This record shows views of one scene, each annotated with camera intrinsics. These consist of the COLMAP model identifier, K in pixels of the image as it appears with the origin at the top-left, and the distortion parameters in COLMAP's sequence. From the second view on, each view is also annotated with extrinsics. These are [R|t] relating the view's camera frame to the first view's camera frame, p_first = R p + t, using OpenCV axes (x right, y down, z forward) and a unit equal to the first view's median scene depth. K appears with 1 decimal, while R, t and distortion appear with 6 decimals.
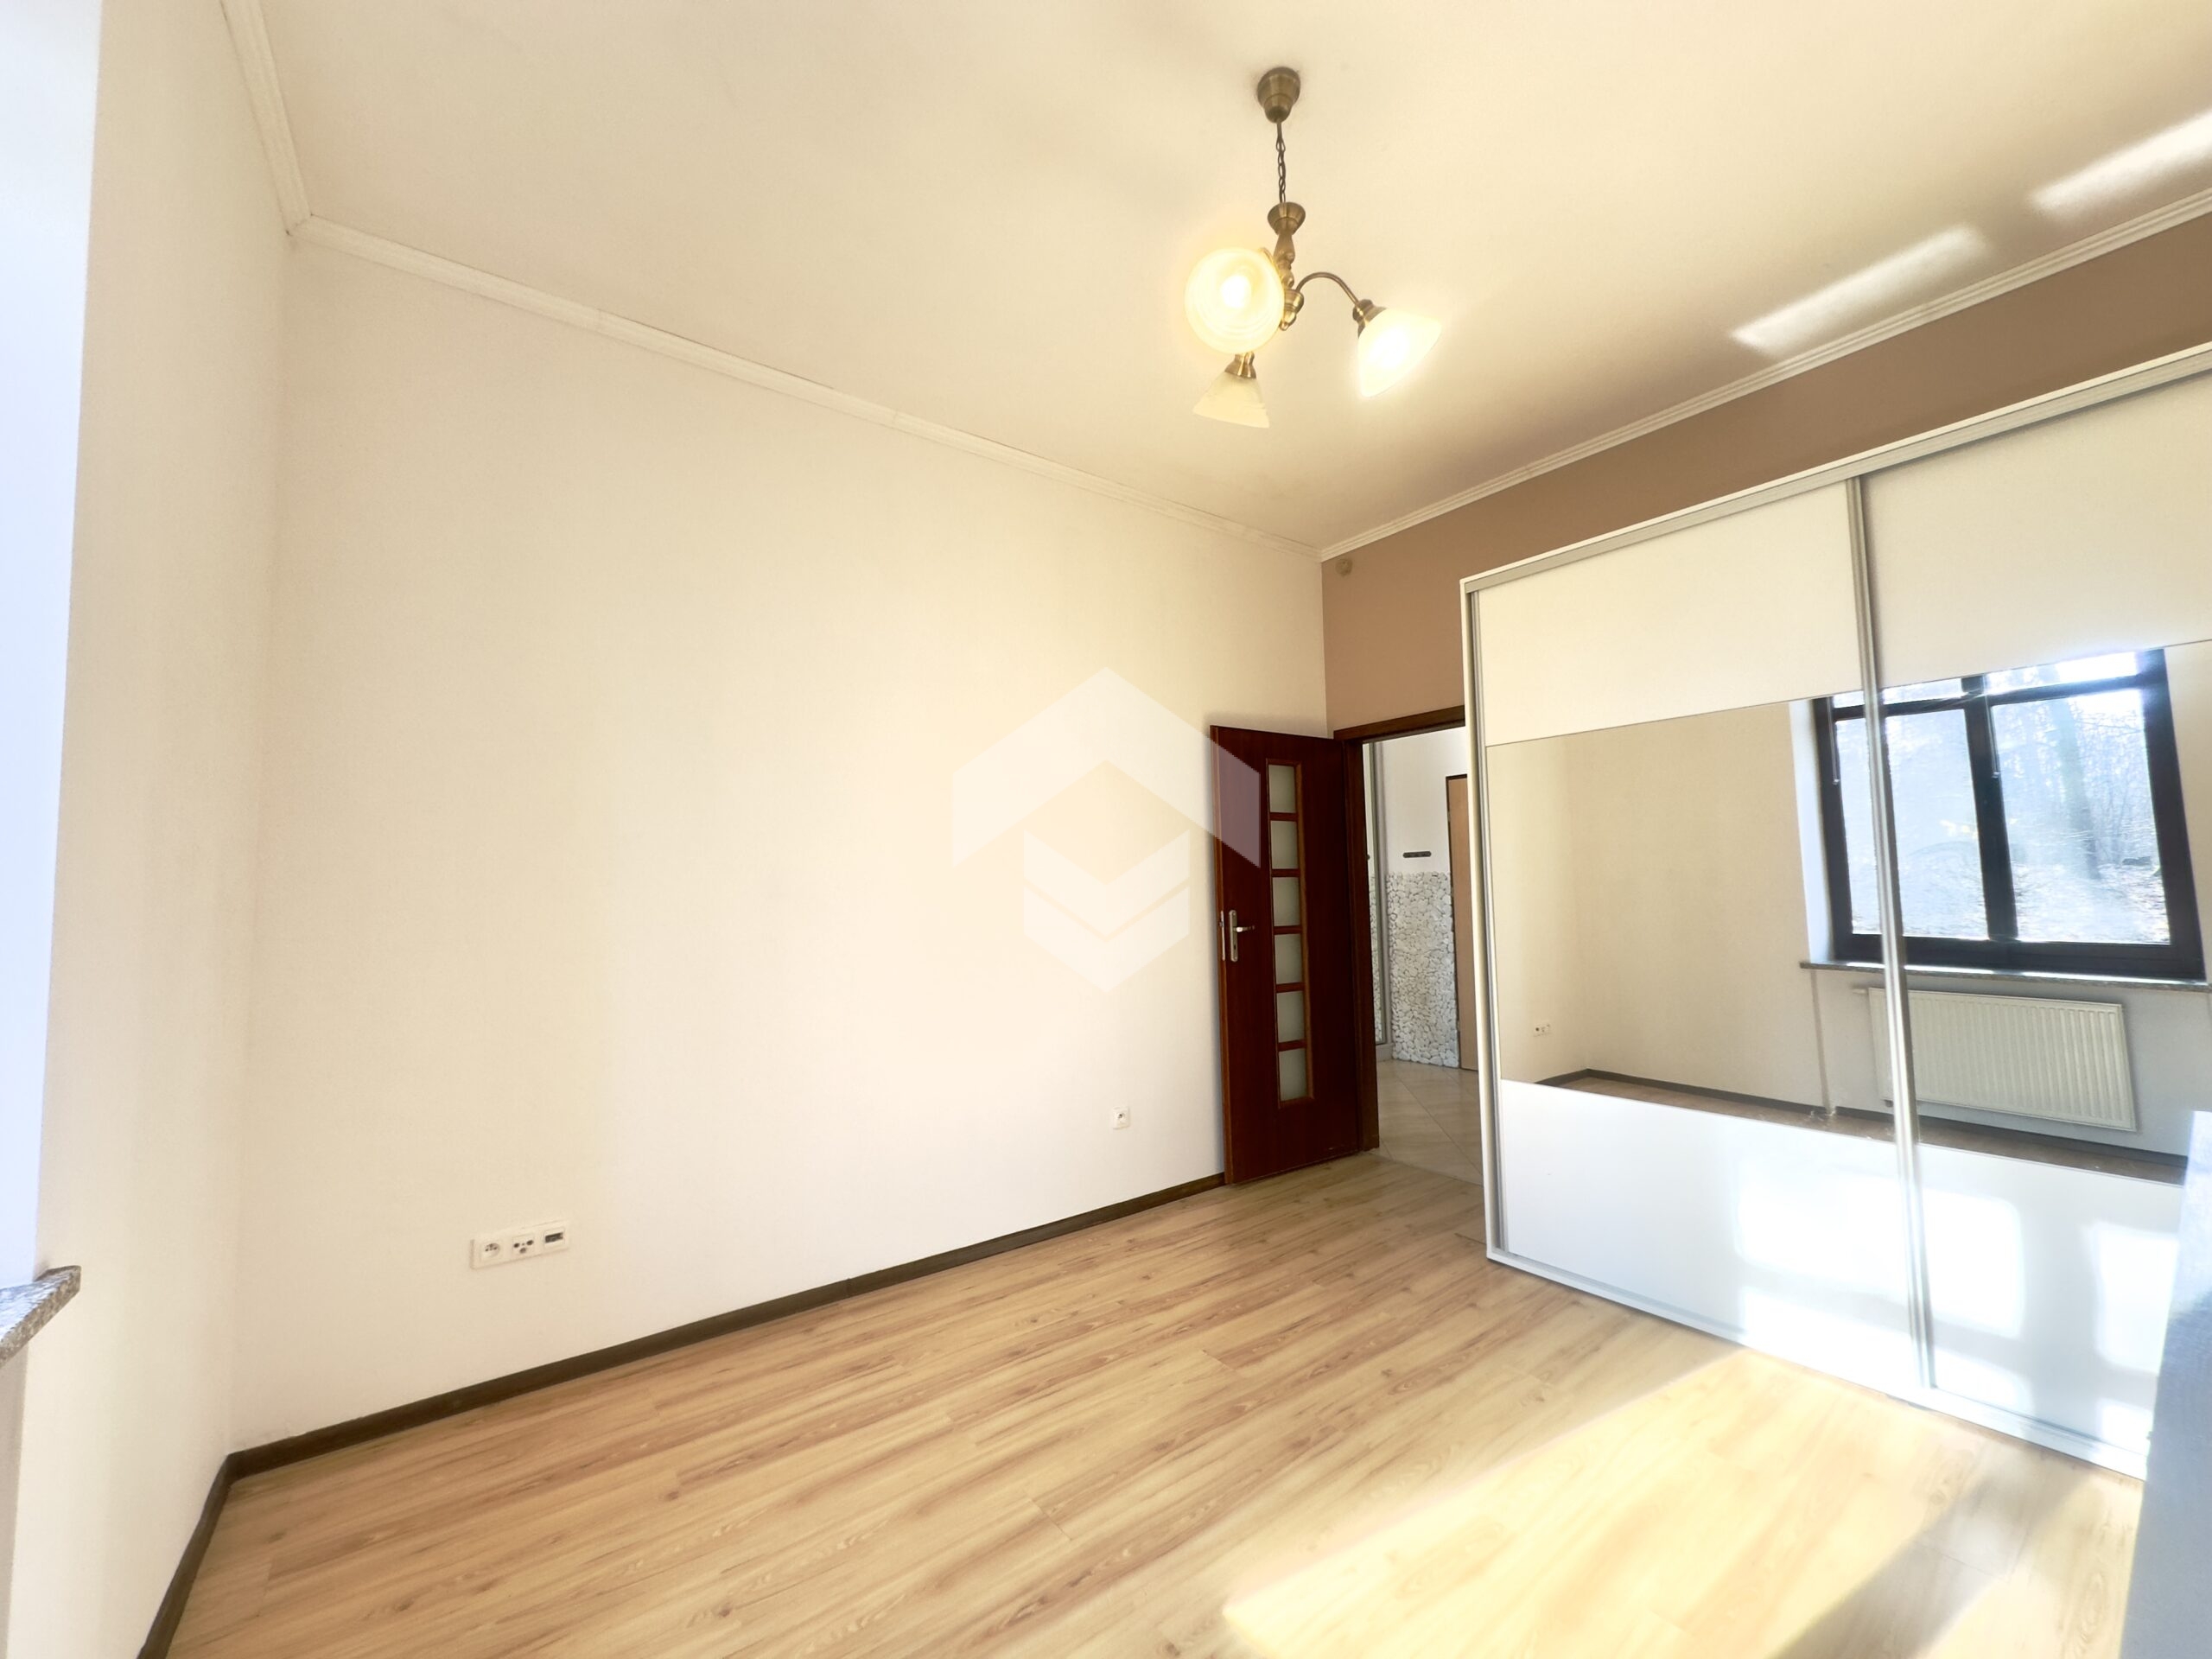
lens RADIAL K [[877.1, 0, 1105.9], [0, 877.1, 832.0], [0, 0, 1]] dist [-0.003108, 0.000056]
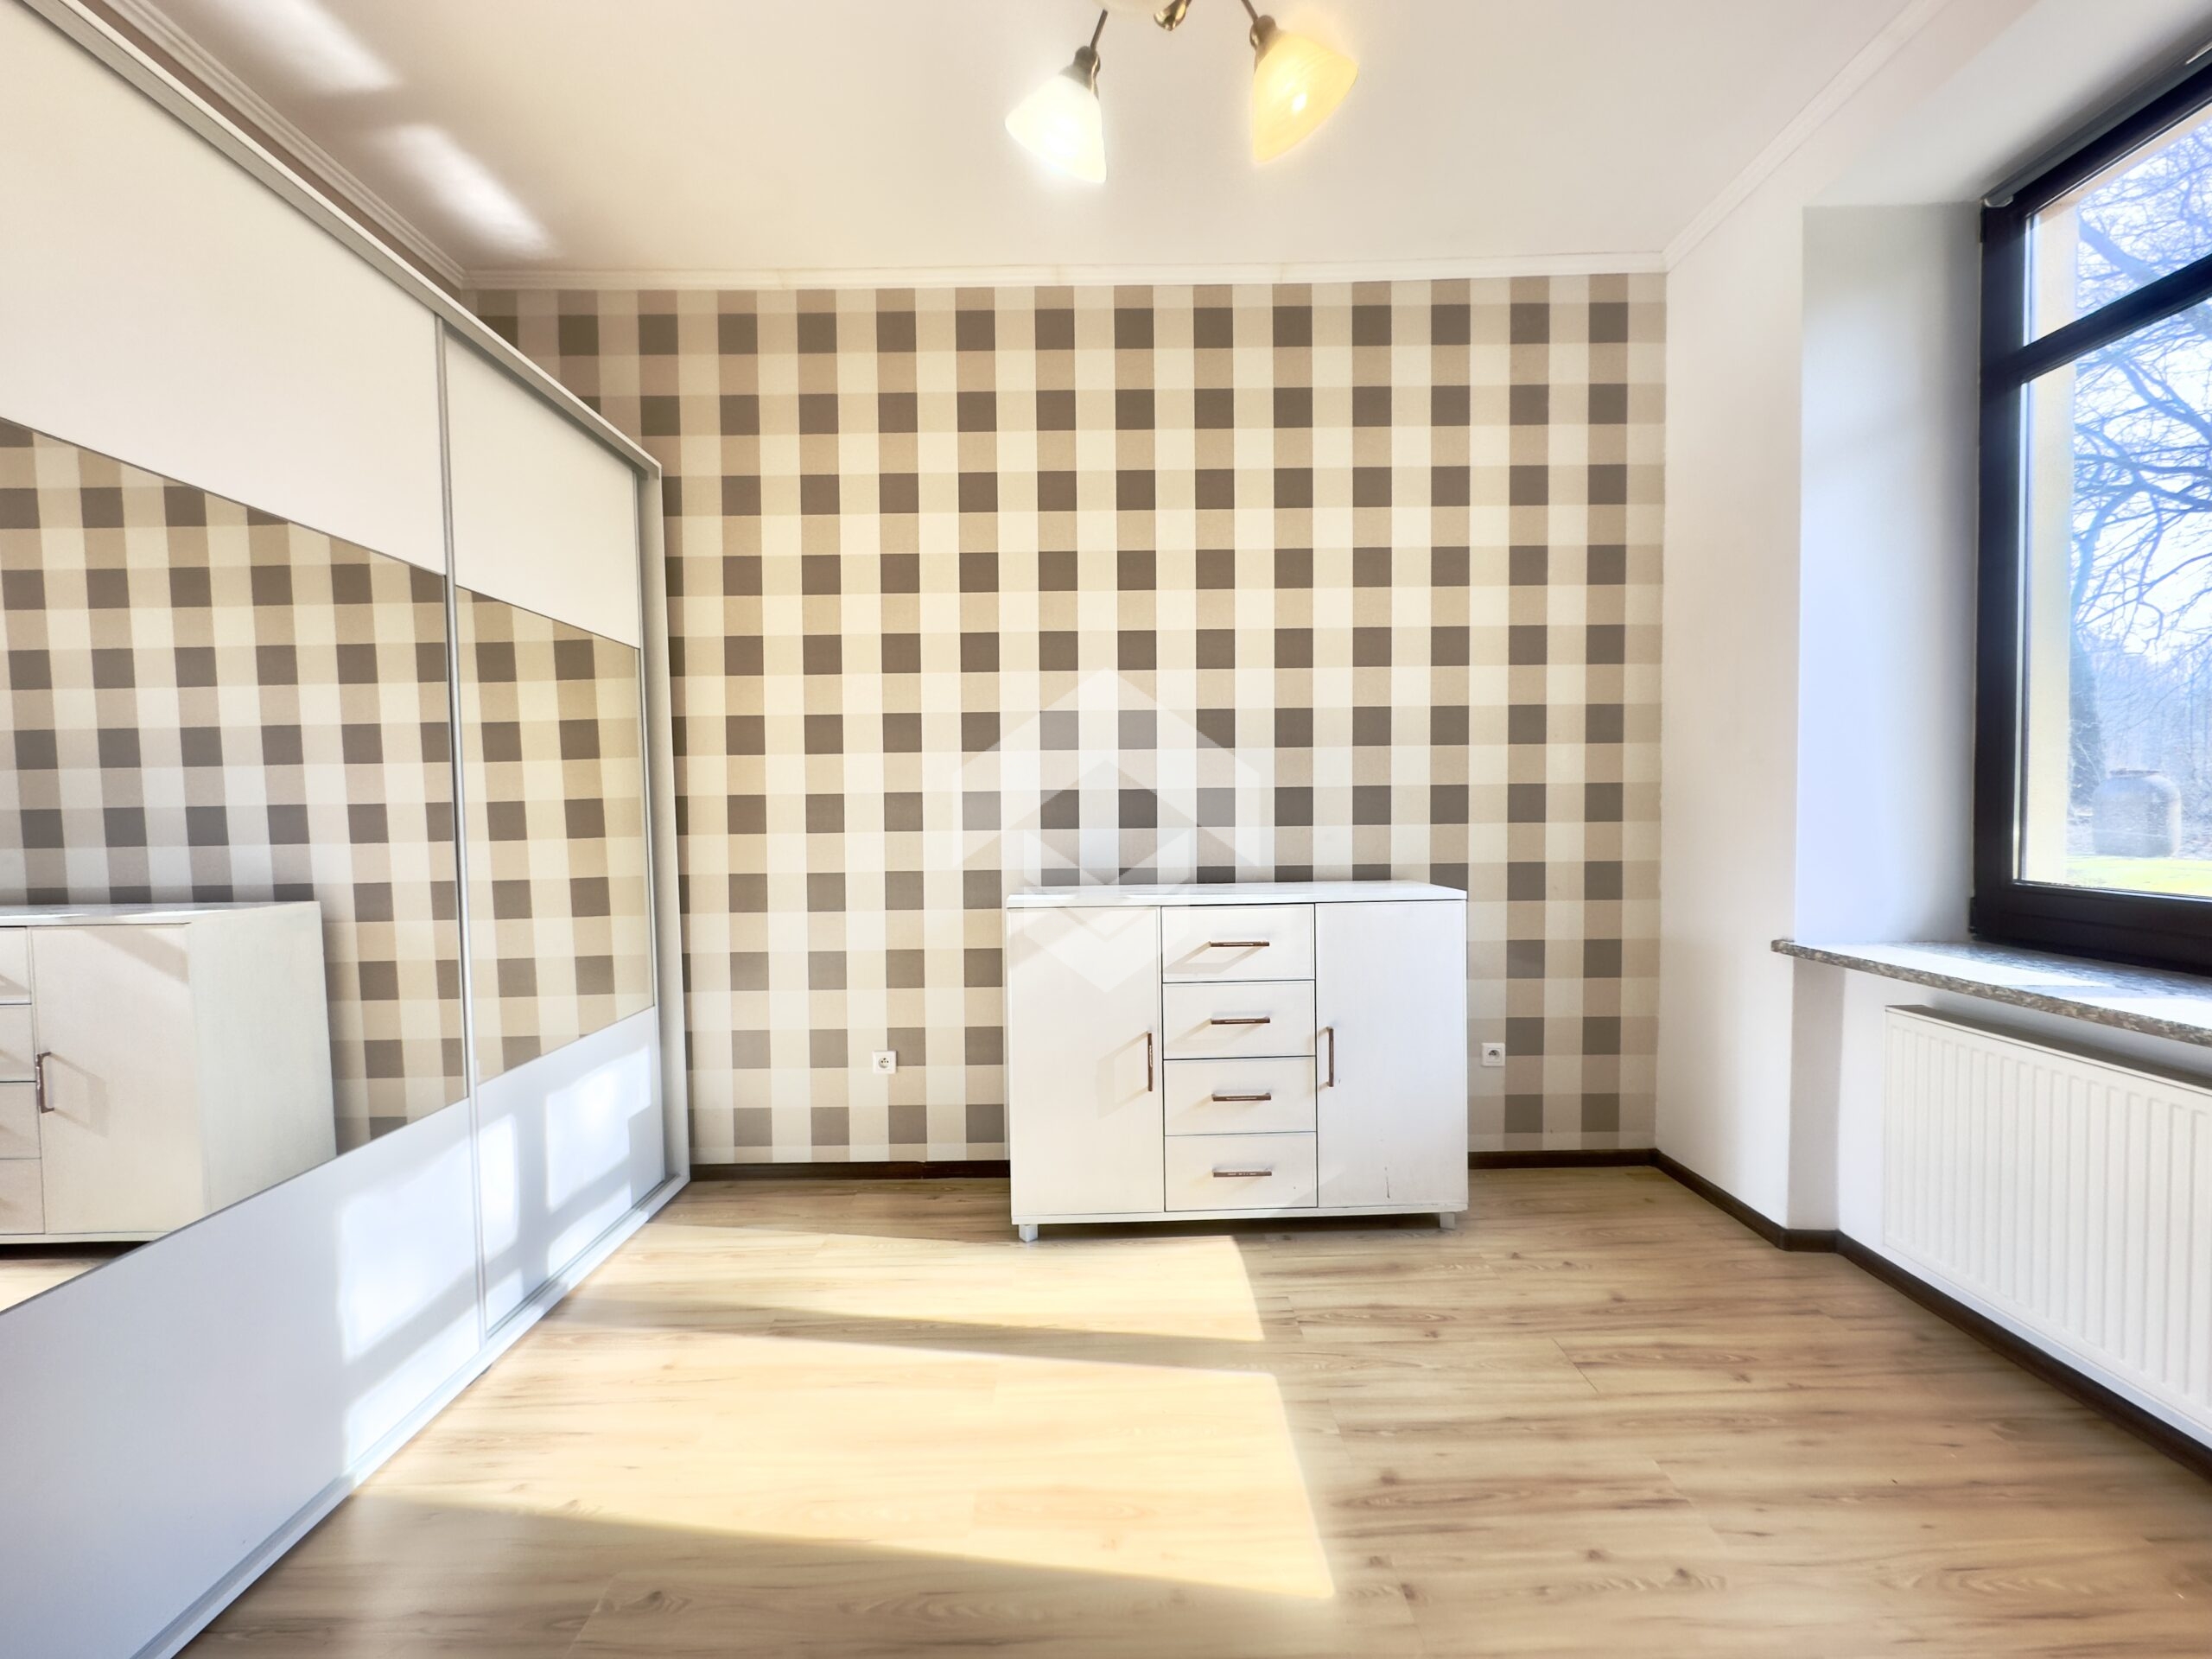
lens RADIAL K [[877.6, 0, 1109.4], [0, 877.6, 831.7], [0, 0, 1]] dist [-0.004001, 0.000363]
pose [[-0.810049, 0.012398, 0.586231, -0.140253], [-0.013314, 0.999130, -0.039527, 0.106539], [-0.586211, -0.039824, -0.809179, 1.241266]]
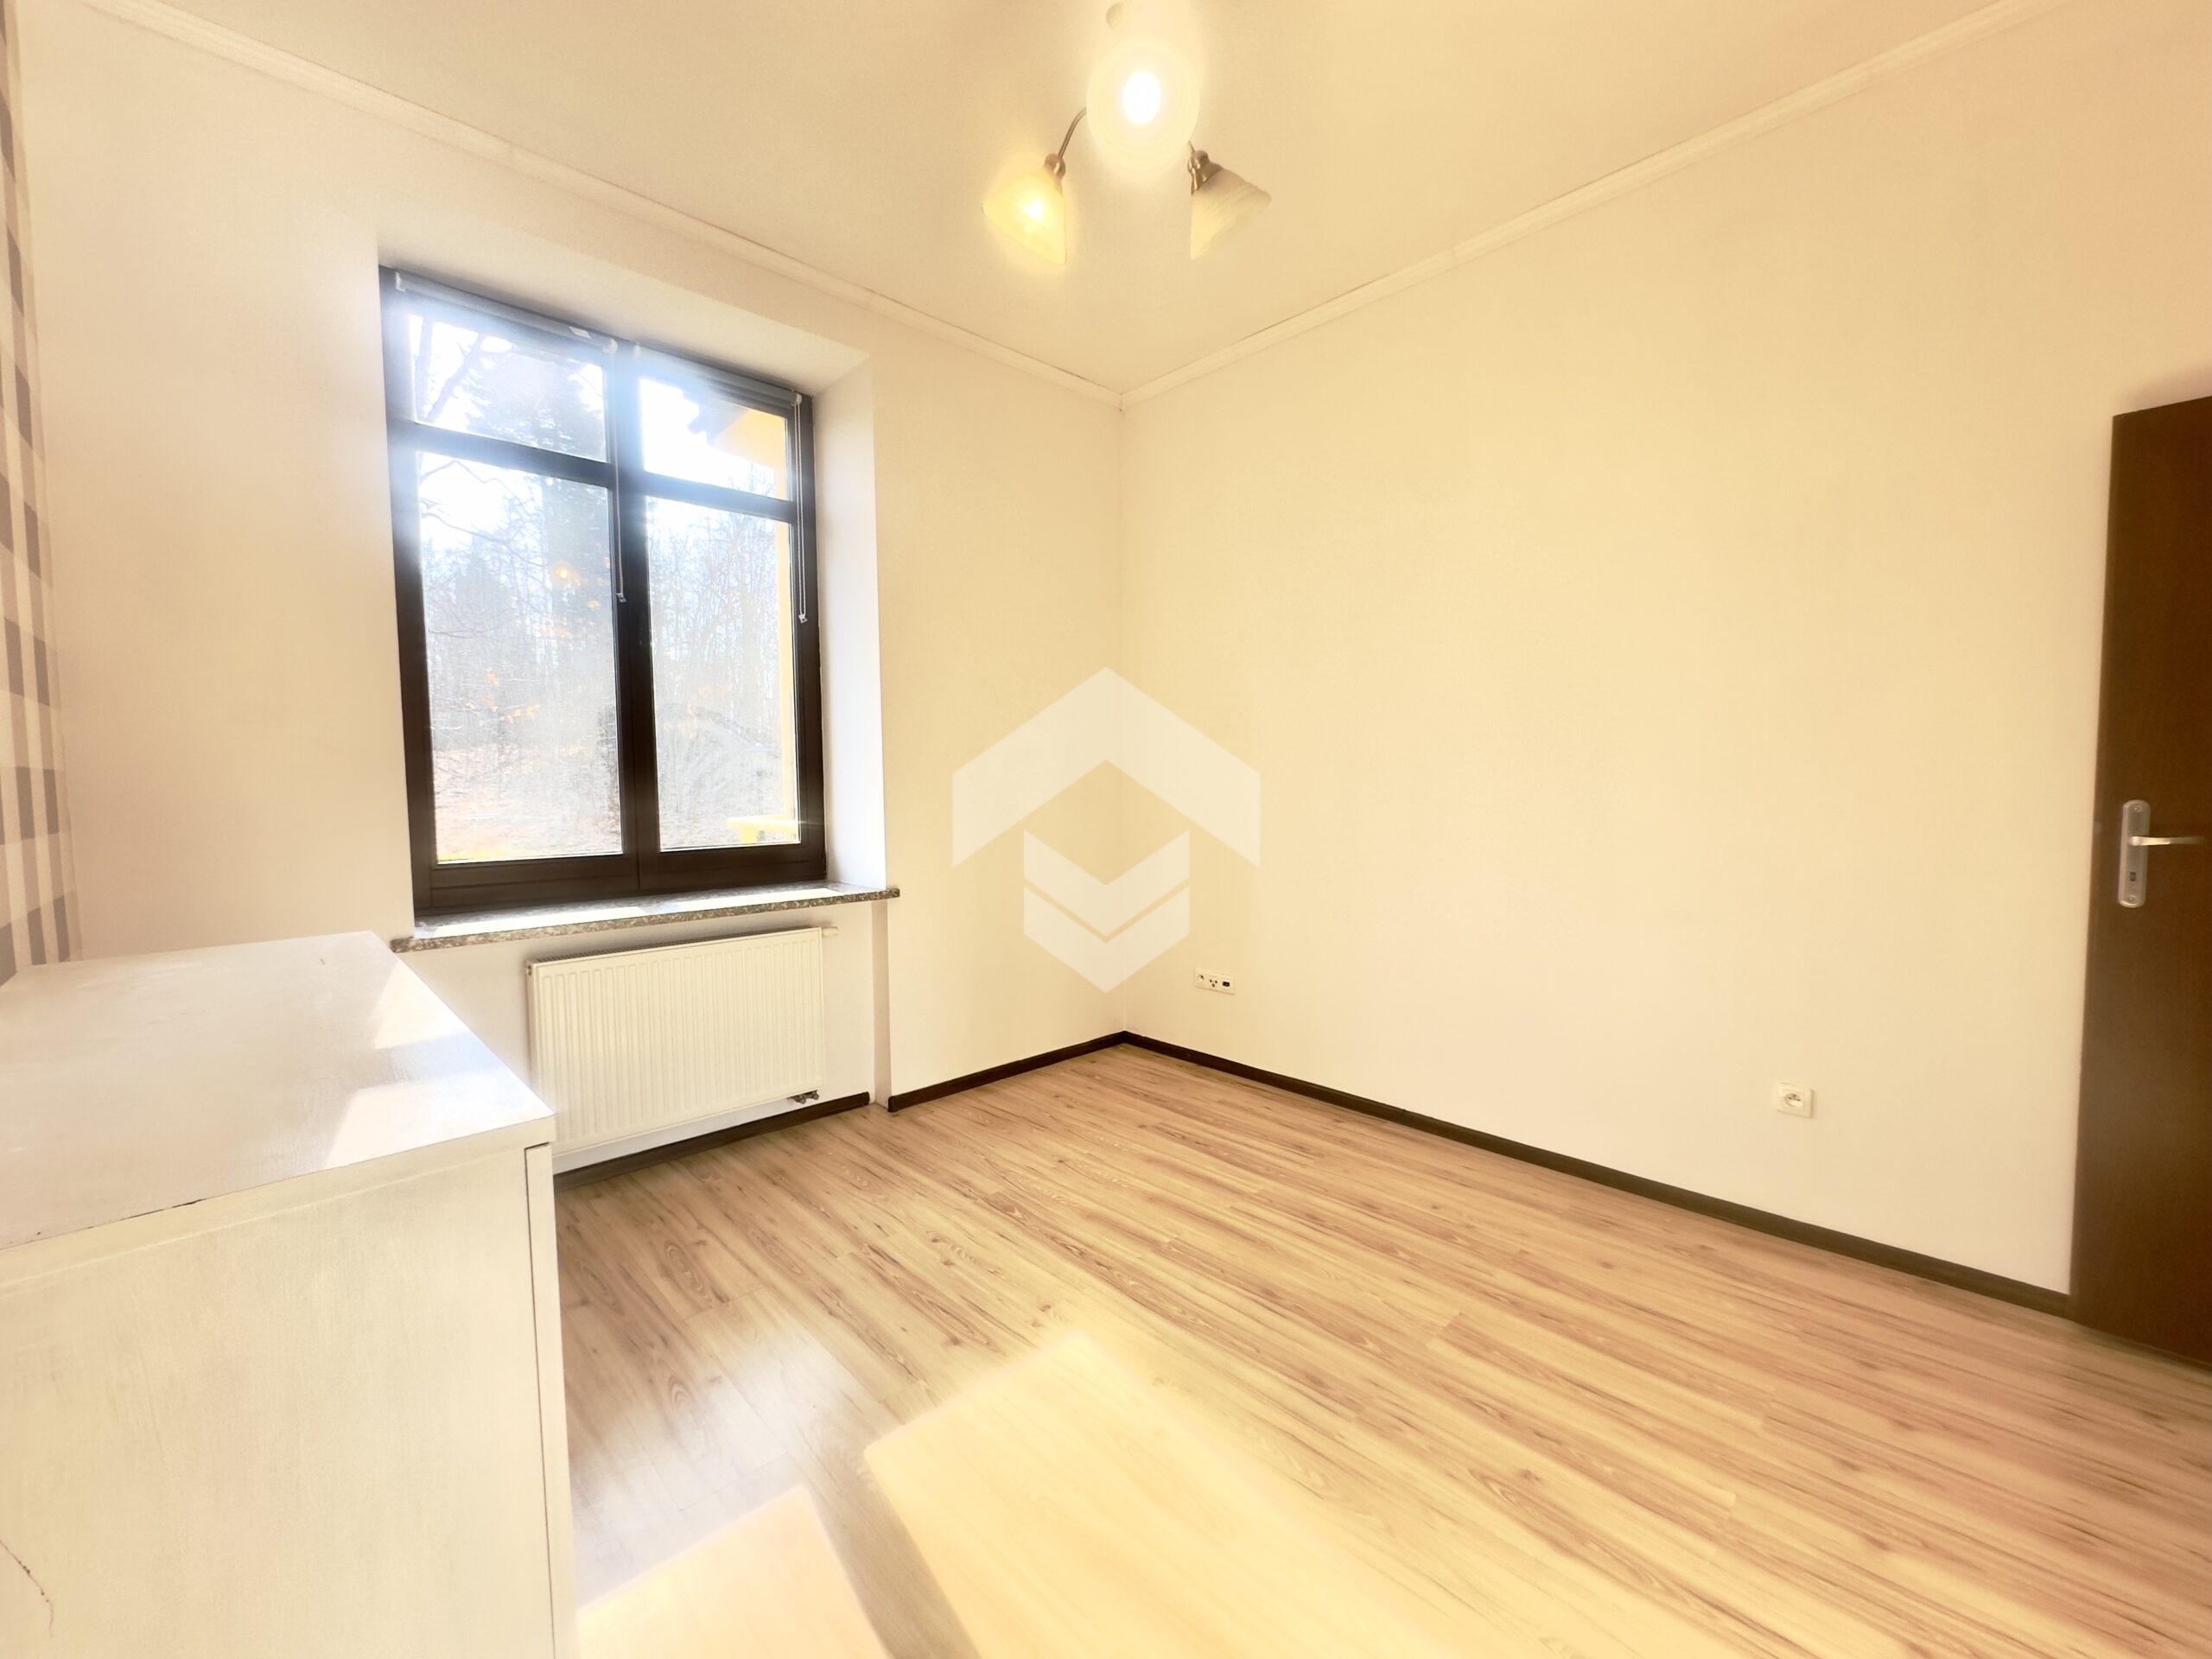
lens RADIAL K [[877.1, 0, 1105.9], [0, 877.1, 832.0], [0, 0, 1]] dist [-0.003108, 0.000056]
pose [[0.124927, 0.077902, -0.989103, 0.902853], [0.077241, 0.993124, 0.087975, 0.033067], [0.989155, -0.087389, 0.118050, 0.628132]]
